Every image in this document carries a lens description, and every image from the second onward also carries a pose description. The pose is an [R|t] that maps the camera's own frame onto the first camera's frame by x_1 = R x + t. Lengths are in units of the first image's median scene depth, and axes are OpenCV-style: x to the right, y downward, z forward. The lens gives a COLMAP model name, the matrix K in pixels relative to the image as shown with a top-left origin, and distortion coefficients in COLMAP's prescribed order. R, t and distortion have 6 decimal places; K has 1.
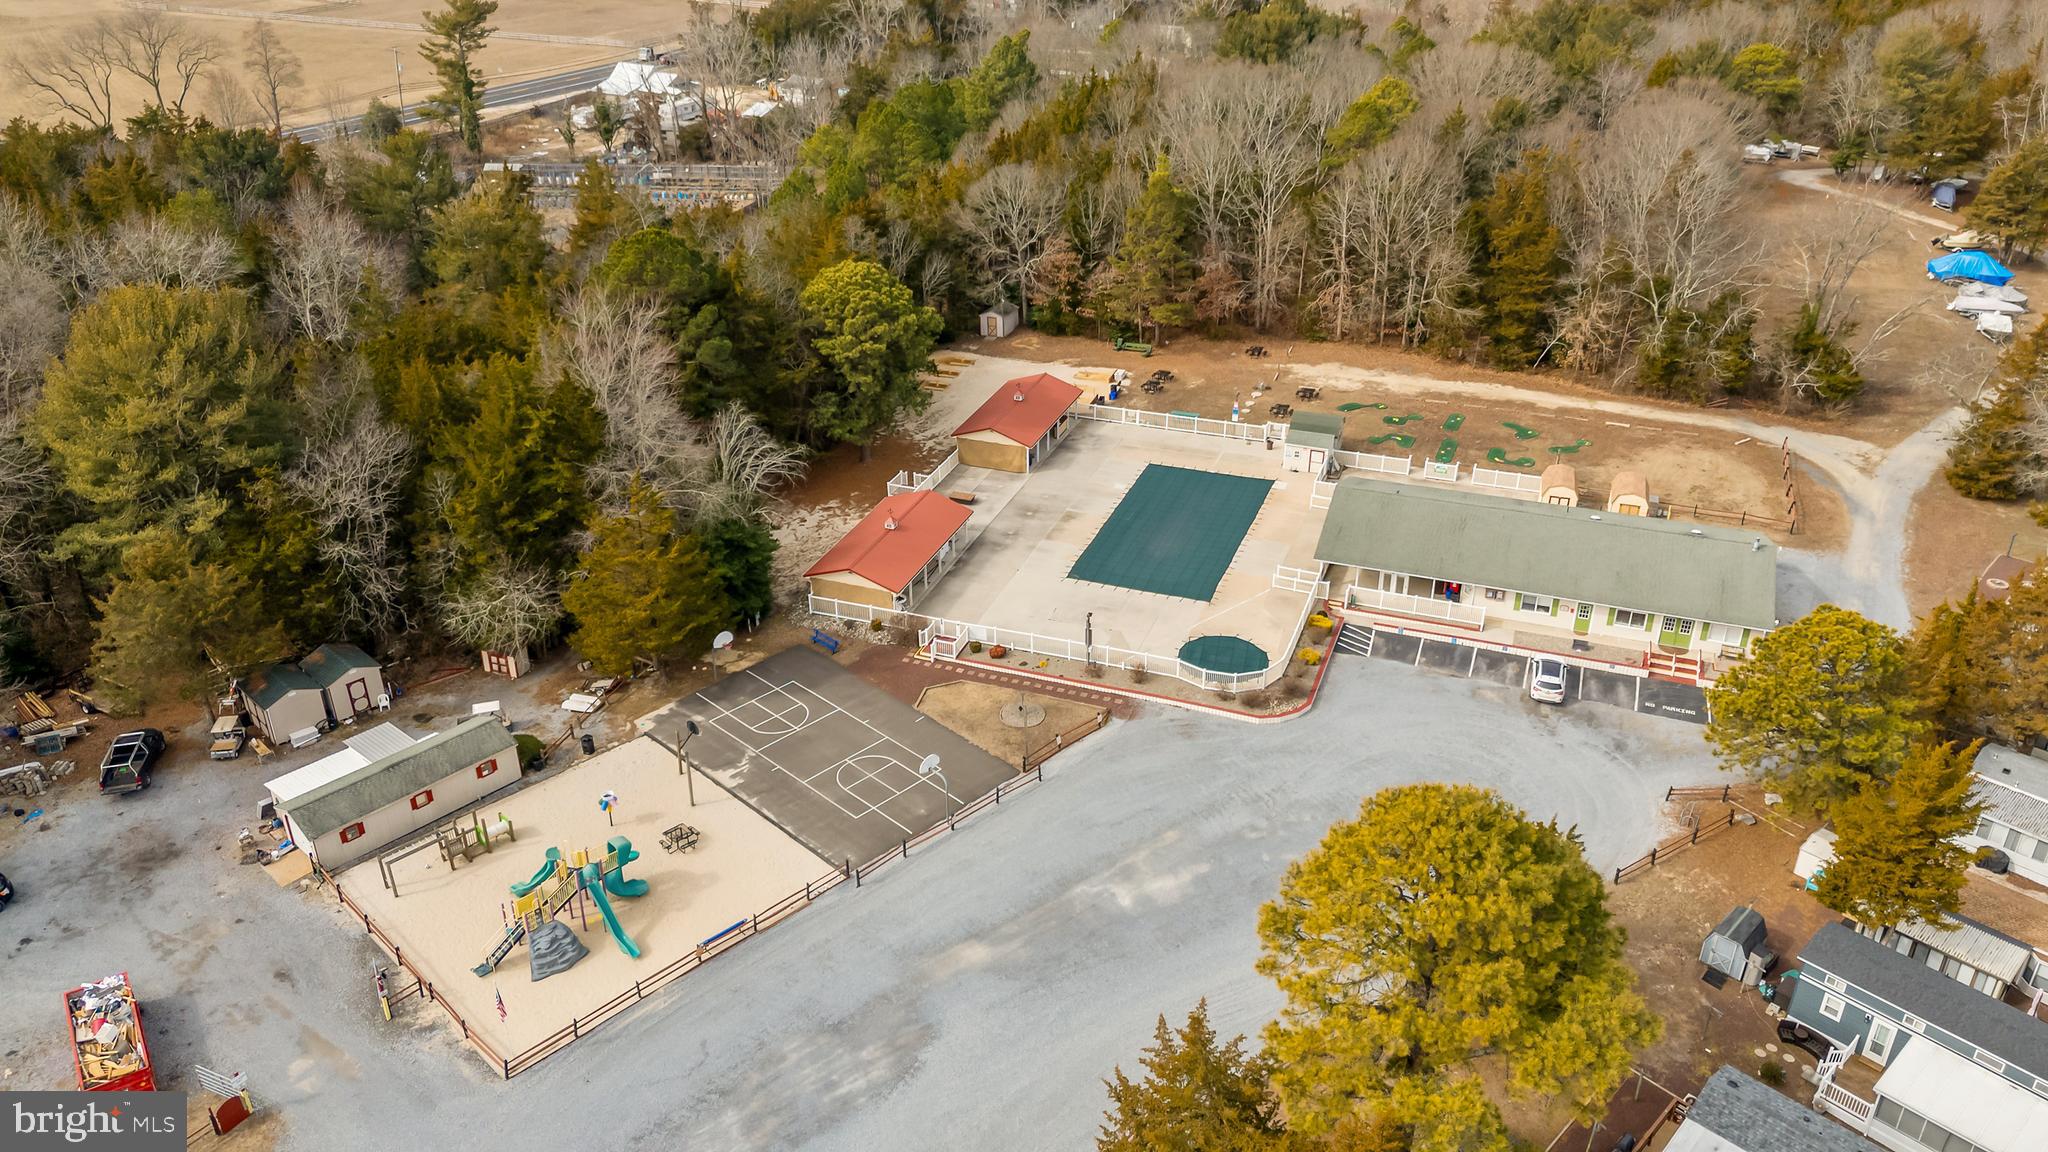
lens RADIAL K [[1501.5, 0, 1028.9], [0, 1501.5, 569.0], [0, 0, 1]] dist [0.082841, -0.094407]
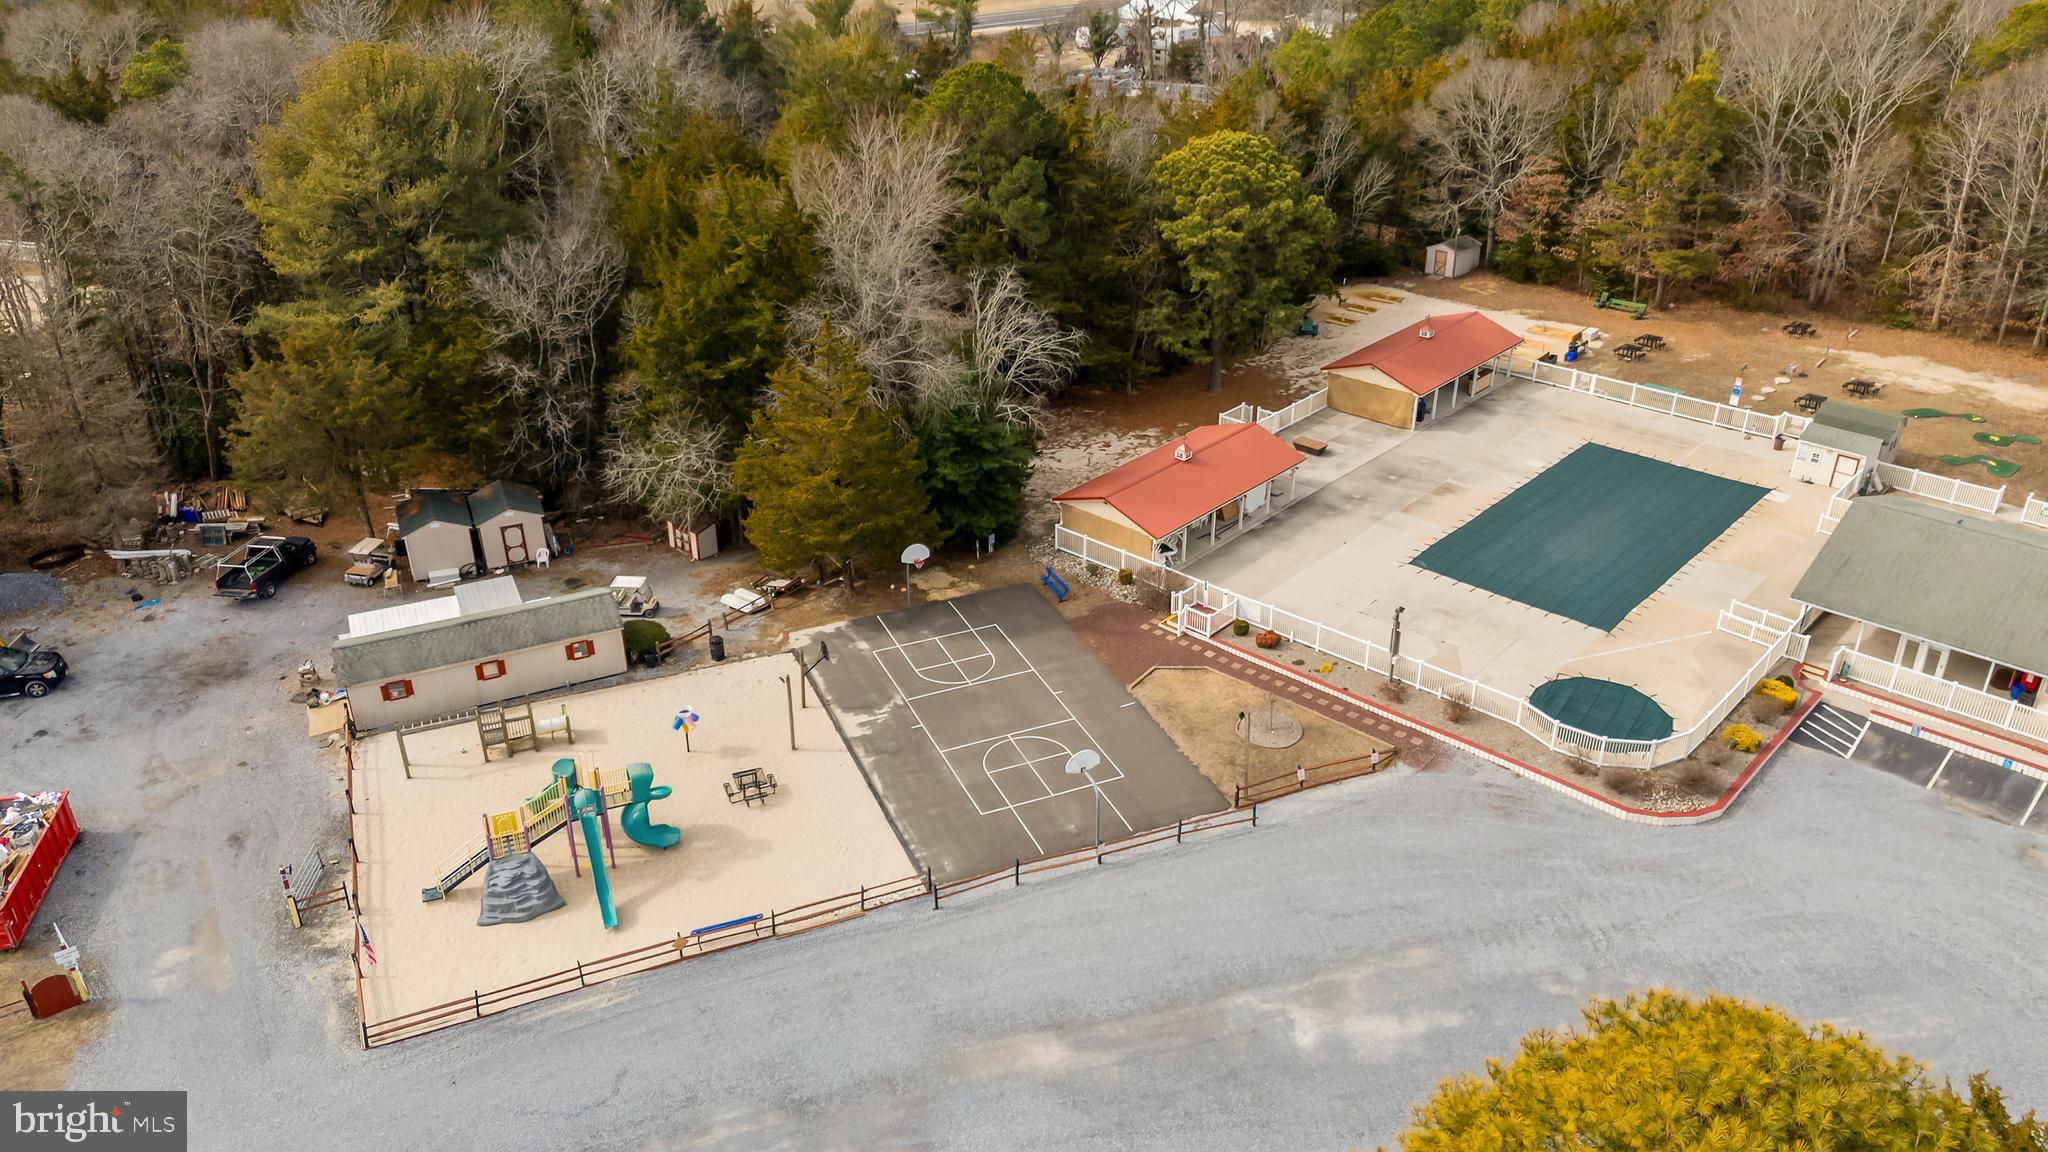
lens RADIAL K [[1501.5, 0, 1028.9], [0, 1501.5, 569.0], [0, 0, 1]] dist [0.082841, -0.094407]
pose [[0.926602, 0.173633, -0.333557, 0.106763], [-0.175134, 0.984206, 0.025816, 0.023310], [0.332771, 0.034496, 0.942376, 0.278440]]
